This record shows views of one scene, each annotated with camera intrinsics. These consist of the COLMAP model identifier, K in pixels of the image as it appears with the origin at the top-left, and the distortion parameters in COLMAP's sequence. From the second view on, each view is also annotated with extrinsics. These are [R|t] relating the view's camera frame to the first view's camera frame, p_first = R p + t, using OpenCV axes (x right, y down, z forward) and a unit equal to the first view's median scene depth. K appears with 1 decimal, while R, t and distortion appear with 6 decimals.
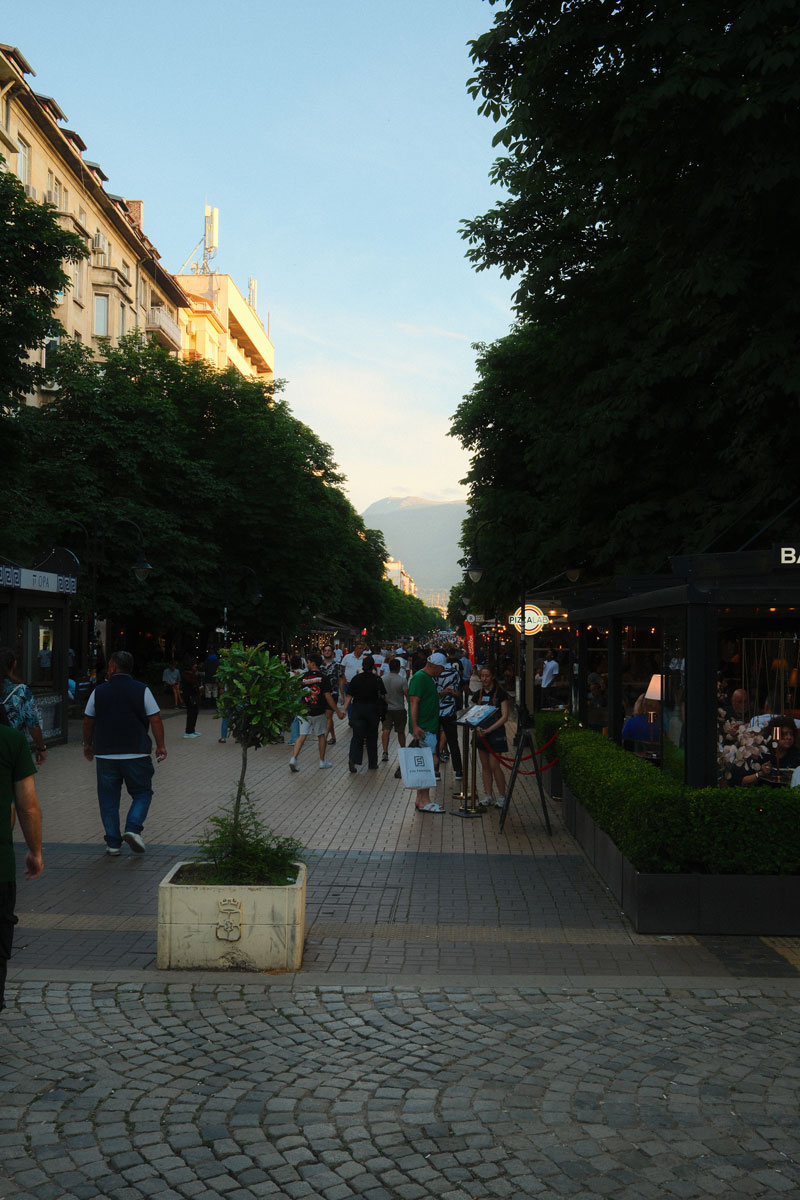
lens RADIAL K [[1217.1, 0, 399.5], [0, 1217.1, 601.8], [0, 0, 1]] dist [0.043476, 0.000000]
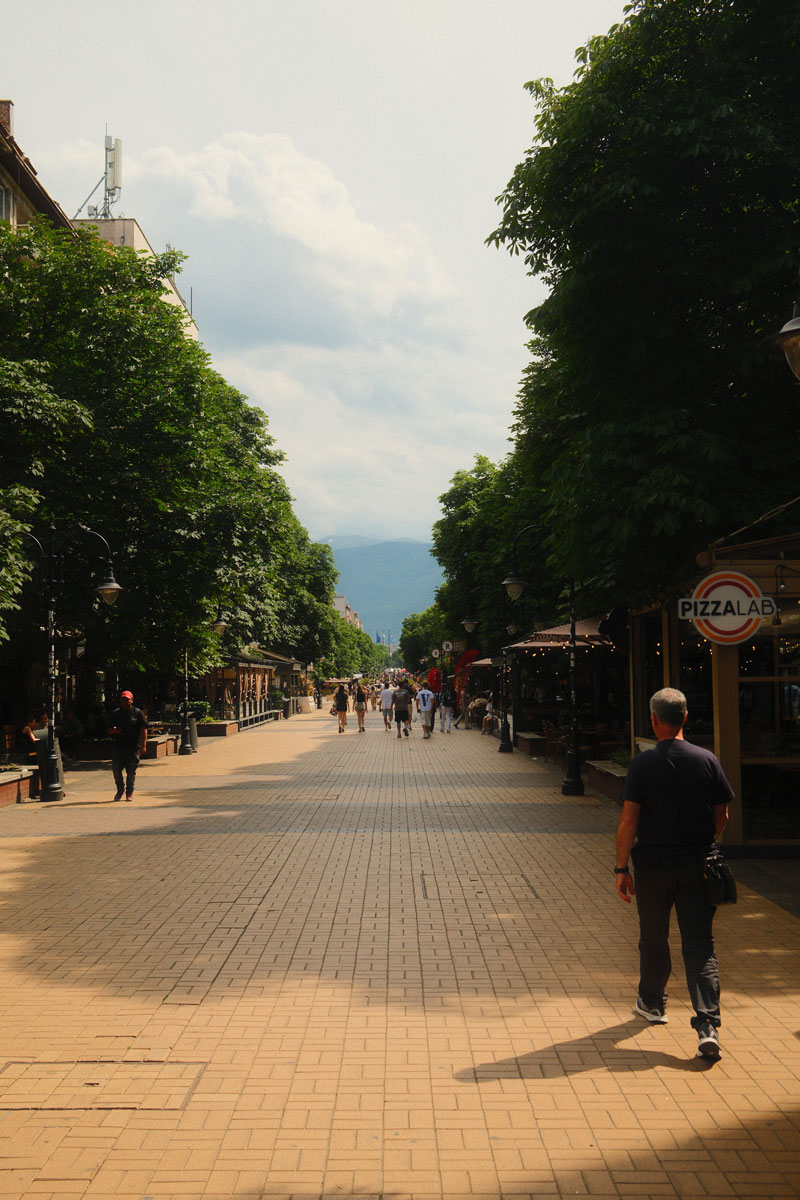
lens RADIAL K [[1217.1, 0, 400.0], [0, 1217.1, 599.1], [0, 0, 1]] dist [0.043476, 0.000000]
pose [[0.998800, -0.010532, 0.047821, -0.010627], [0.012165, 0.999348, -0.033993, 0.010834], [-0.047432, 0.034534, 0.998277, 0.260786]]
